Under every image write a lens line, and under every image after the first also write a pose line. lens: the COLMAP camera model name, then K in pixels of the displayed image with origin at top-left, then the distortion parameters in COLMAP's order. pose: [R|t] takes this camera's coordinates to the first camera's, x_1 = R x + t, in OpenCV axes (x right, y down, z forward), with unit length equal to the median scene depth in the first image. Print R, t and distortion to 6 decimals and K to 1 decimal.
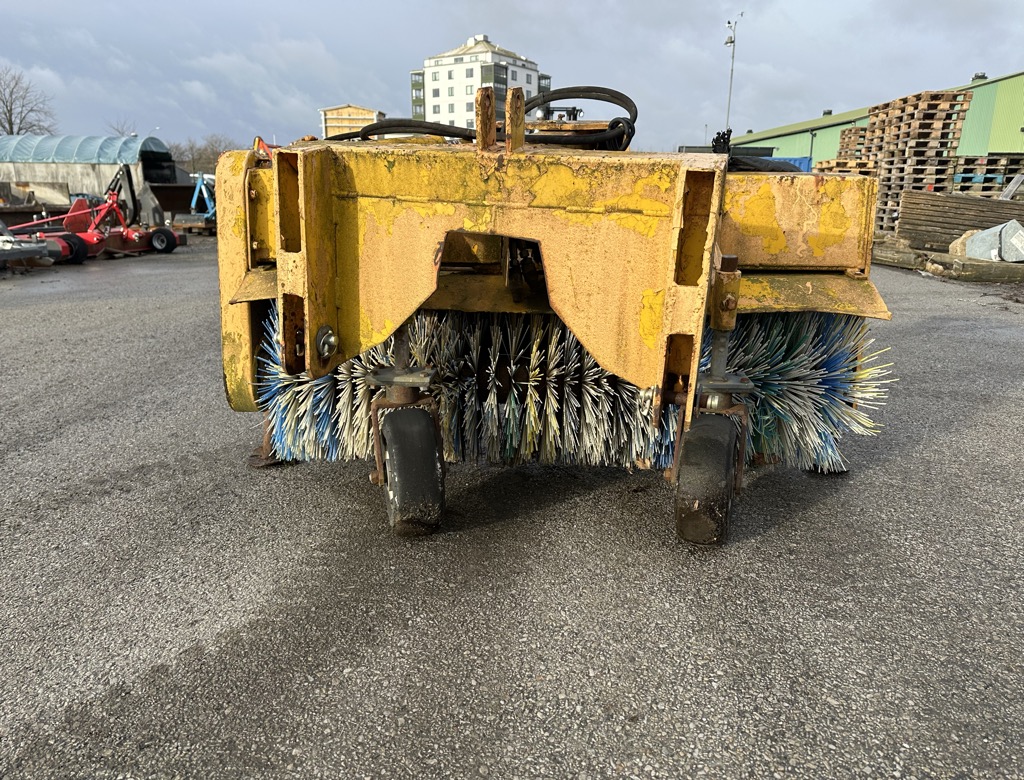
lens RADIAL K [[736.8, 0, 511.6], [0, 736.8, 365.4], [0, 0, 1]] dist [0.004637, -0.005080]
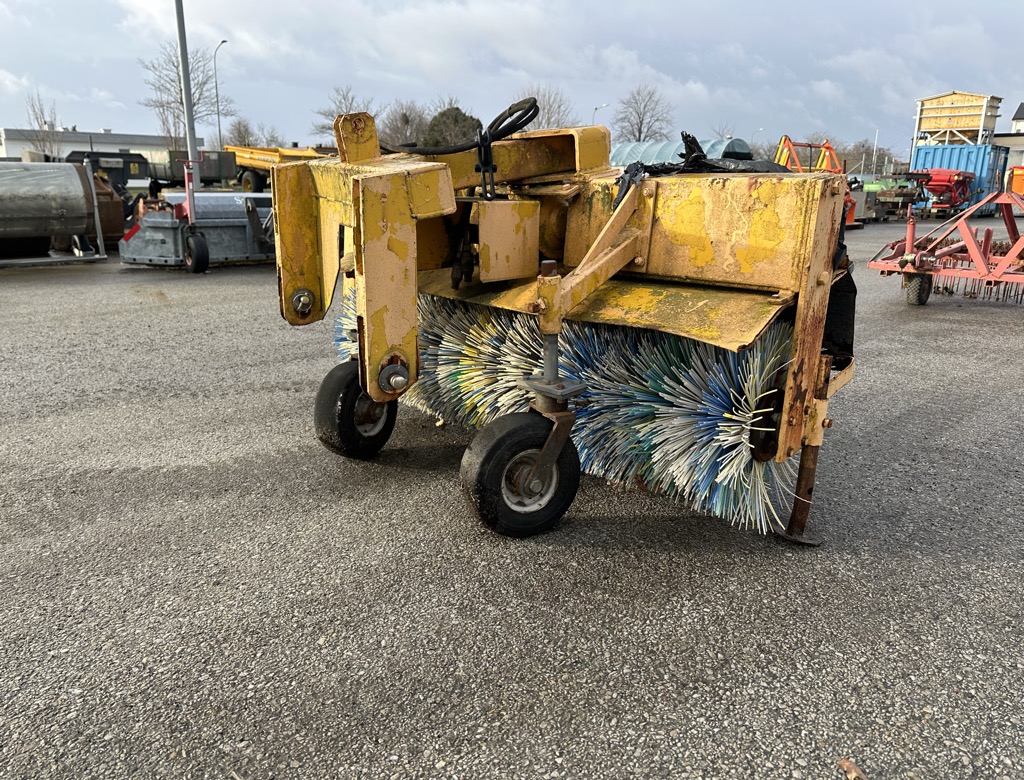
lens RADIAL K [[725.2, 0, 498.3], [0, 725.2, 366.0], [0, 0, 1]] dist [0.089226, -0.123081]
pose [[0.714646, 0.166092, -0.679481, 0.806675], [-0.163300, 0.984173, 0.068820, -0.053374], [0.680158, 0.061777, 0.730458, 0.194773]]
